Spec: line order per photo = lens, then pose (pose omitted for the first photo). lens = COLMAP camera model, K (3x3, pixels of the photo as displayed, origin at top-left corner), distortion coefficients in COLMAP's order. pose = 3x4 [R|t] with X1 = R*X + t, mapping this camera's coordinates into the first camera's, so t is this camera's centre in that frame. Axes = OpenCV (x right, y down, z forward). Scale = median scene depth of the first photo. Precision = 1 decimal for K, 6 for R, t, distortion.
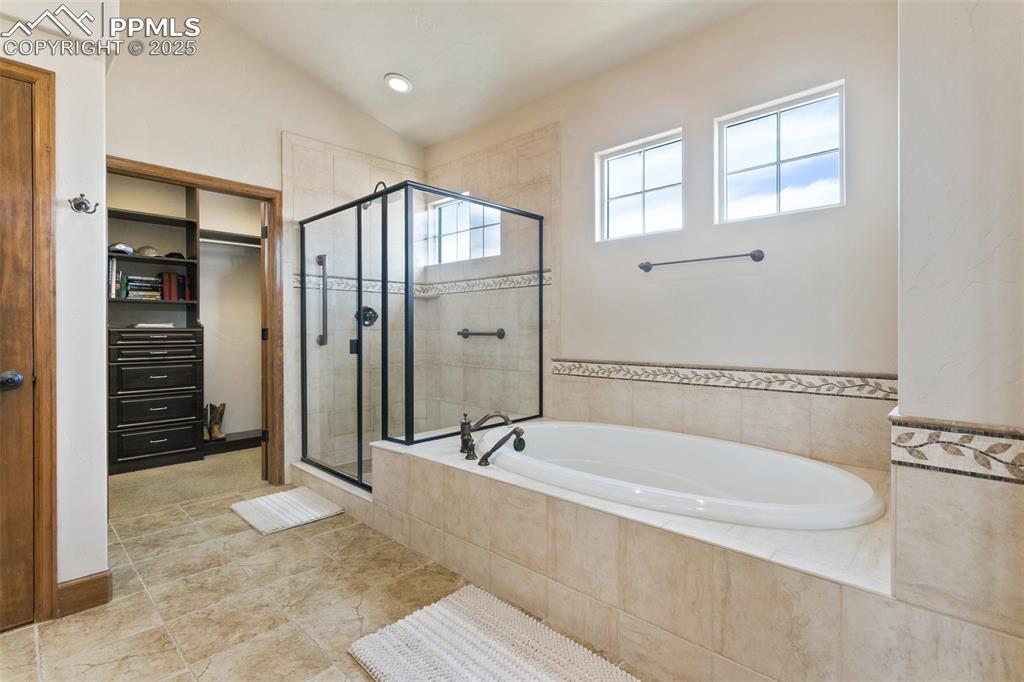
lens RADIAL K [[478.9, 0, 503.8], [0, 478.9, 330.1], [0, 0, 1]] dist [0.003474, -0.000009]
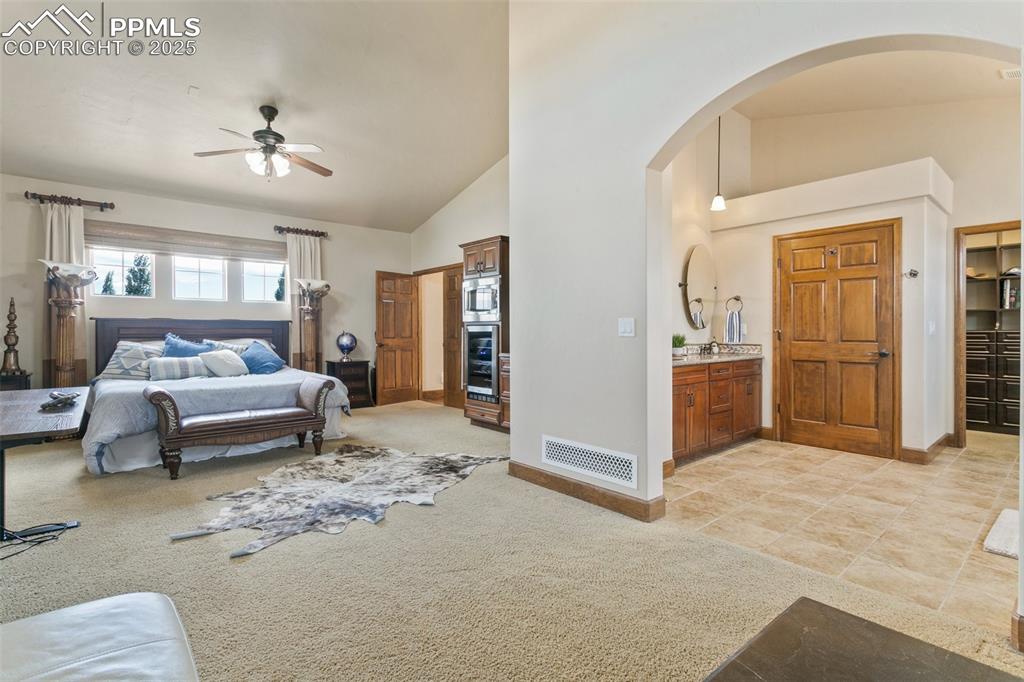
lens RADIAL K [[486.5, 0, 505.7], [0, 486.5, 332.3], [0, 0, 1]] dist [-0.000116, 0.000317]
pose [[-0.108424, 0.002605, -0.994101, 1.035344], [0.001881, 0.999995, 0.002415, -0.005462], [0.994103, -0.001608, -0.108428, -0.399266]]
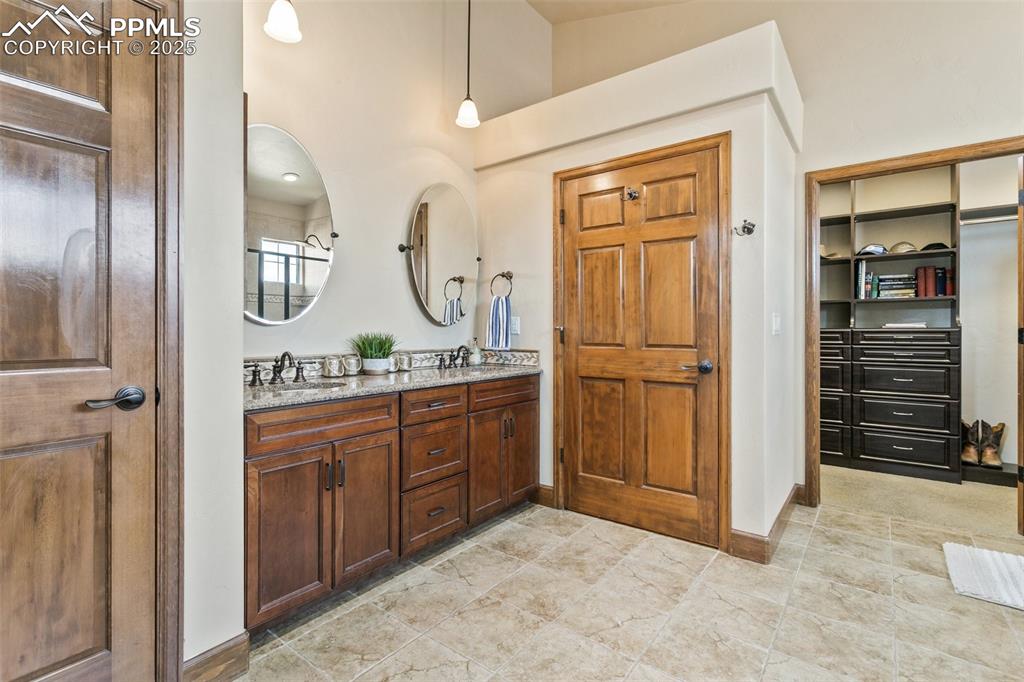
lens RADIAL K [[487.6, 0, 513.3], [0, 487.6, 329.3], [0, 0, 1]] dist [-0.000517, 0.000792]
pose [[0.113257, -0.000436, -0.993566, 0.203524], [0.000597, 1.000000, -0.000371, -0.002295], [0.993566, -0.000552, 0.113258, 0.187165]]
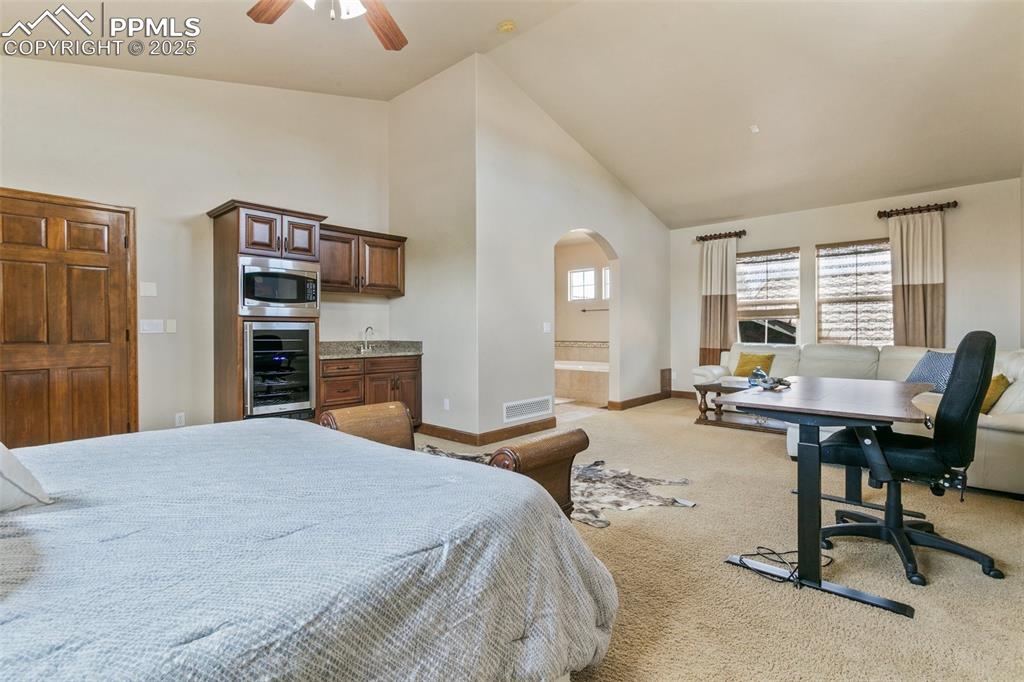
lens RADIAL K [[486.5, 0, 505.7], [0, 486.5, 332.3], [0, 0, 1]] dist [-0.000116, 0.000317]
pose [[0.999524, -0.002749, 0.030741, -0.326951], [0.002686, 0.999994, 0.002072, 0.002927], [-0.030746, -0.001988, 0.999525, -2.274799]]
